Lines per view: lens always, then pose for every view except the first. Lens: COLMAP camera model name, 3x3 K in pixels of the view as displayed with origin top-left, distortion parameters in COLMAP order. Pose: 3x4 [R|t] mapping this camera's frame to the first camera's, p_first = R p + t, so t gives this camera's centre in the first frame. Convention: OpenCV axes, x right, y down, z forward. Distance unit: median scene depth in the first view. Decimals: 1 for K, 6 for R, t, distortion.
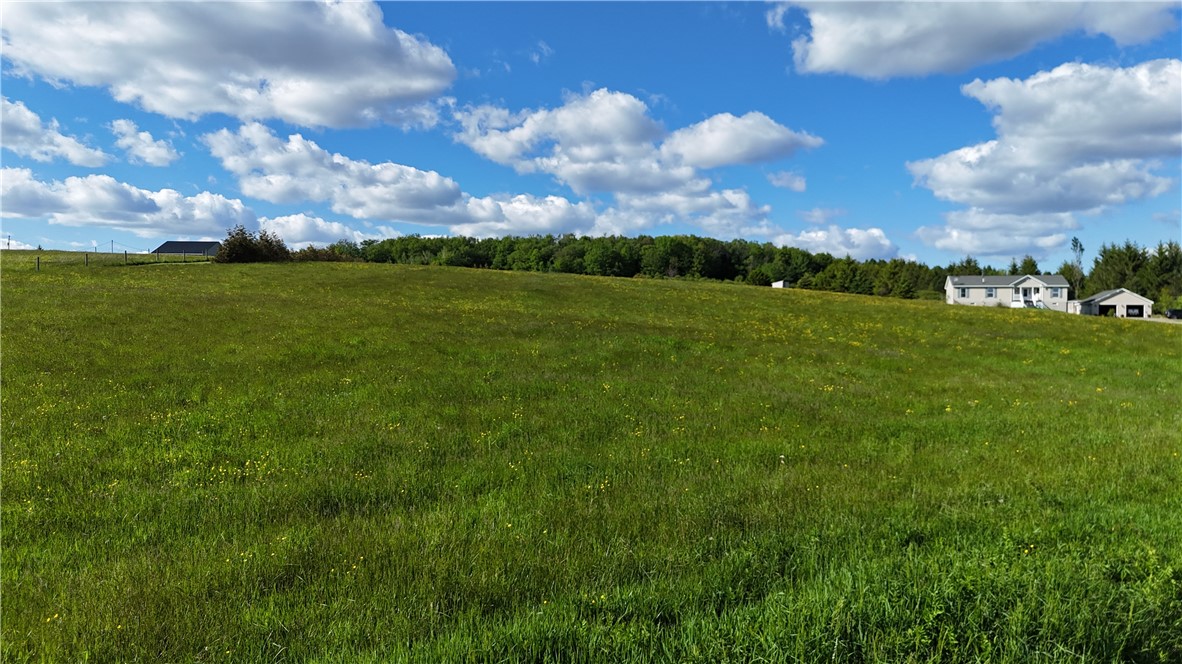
lens RADIAL K [[868.6, 0, 593.6], [0, 868.6, 333.0], [0, 0, 1]] dist [0.119764, -0.157920]
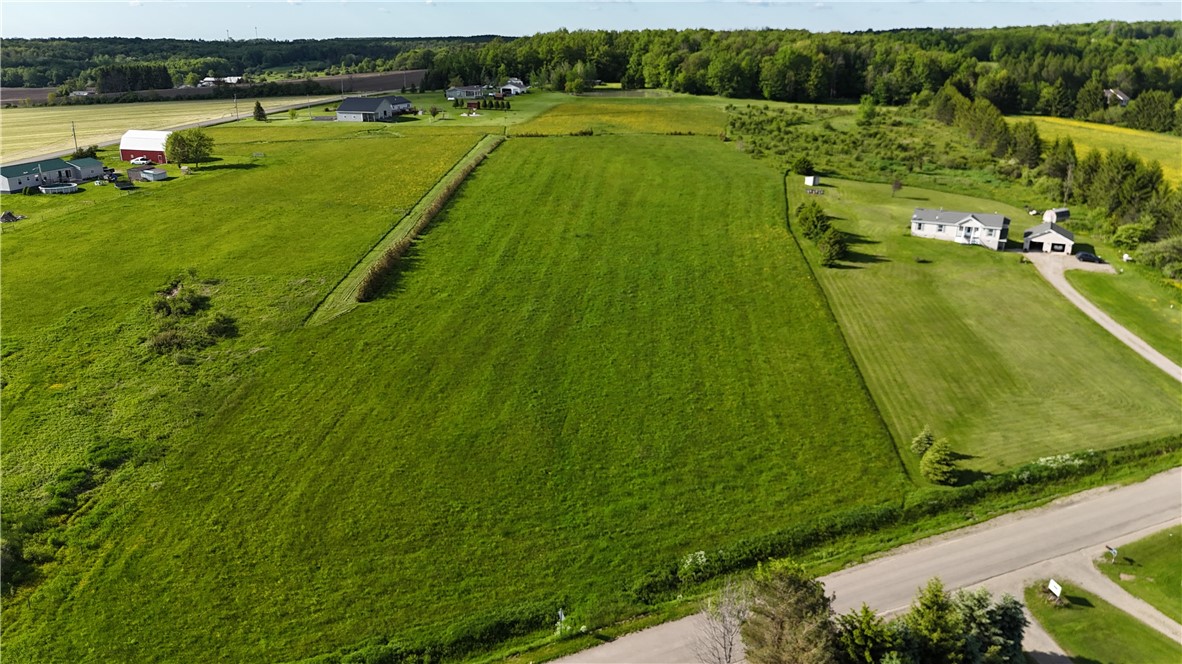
lens RADIAL K [[869.6, 0, 586.5], [0, 869.6, 333.2], [0, 0, 1]] dist [0.058854, -0.058131]
pose [[0.976201, 0.057008, -0.209239, 0.088145], [0.012017, 0.949130, 0.314656, -0.119242], [0.216533, -0.309682, 0.925857, -0.125889]]
